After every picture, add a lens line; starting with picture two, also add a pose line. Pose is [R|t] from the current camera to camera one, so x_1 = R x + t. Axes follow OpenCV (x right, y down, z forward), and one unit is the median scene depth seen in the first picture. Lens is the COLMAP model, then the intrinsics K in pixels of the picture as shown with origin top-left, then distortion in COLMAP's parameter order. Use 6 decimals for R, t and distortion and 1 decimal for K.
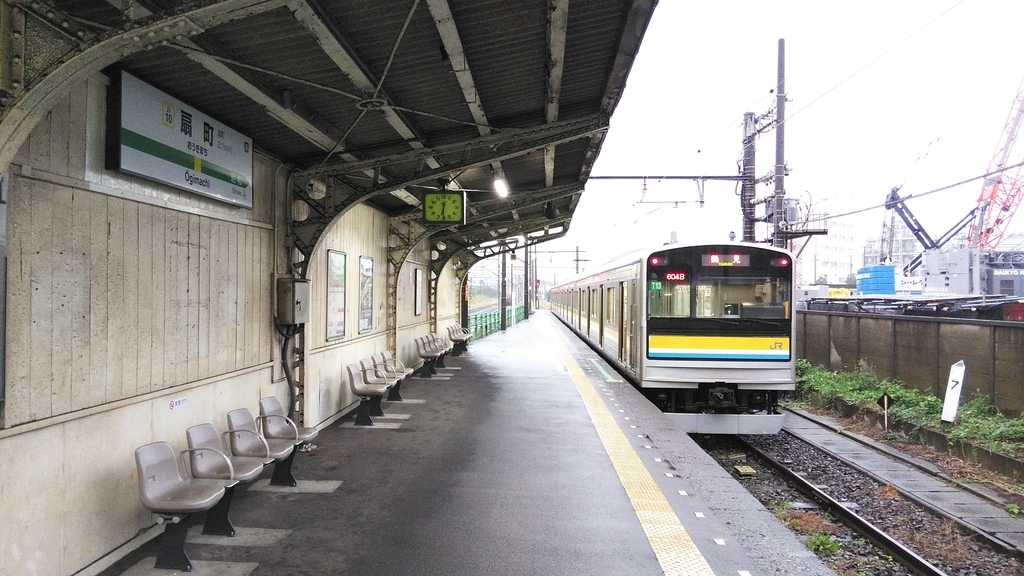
lens RADIAL K [[747.1, 0, 511.8], [0, 747.1, 288.5], [0, 0, 1]] dist [0.006274, 0.000996]
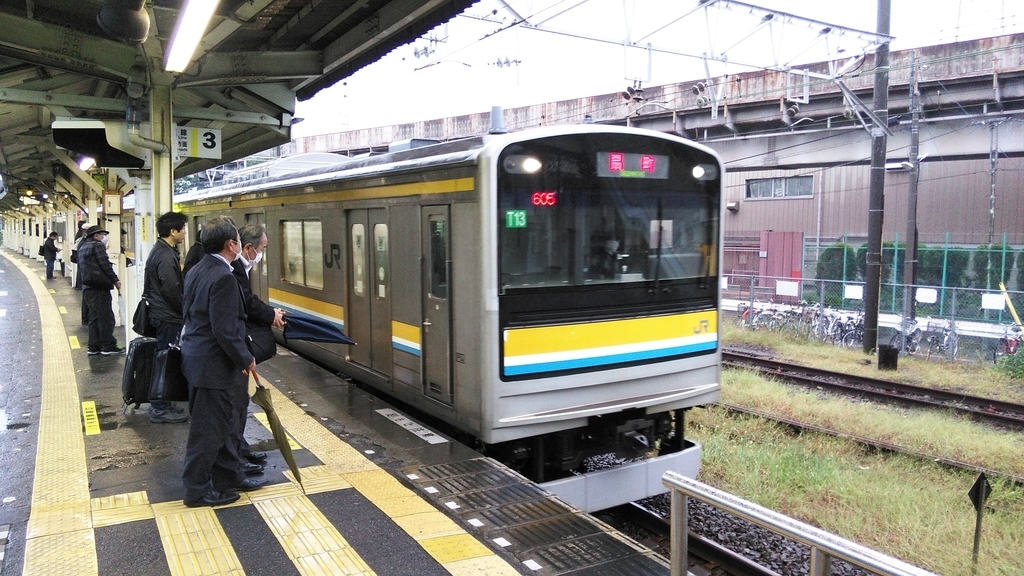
lens RADIAL K [[747.1, 0, 512.2], [0, 747.1, 285.7], [0, 0, 1]] dist [0.006274, 0.000996]
pose [[0.835968, -0.061027, 0.545375, -0.056108], [0.010092, 0.995339, 0.095908, -0.006538], [-0.548686, -0.074672, 0.832687, 0.624019]]
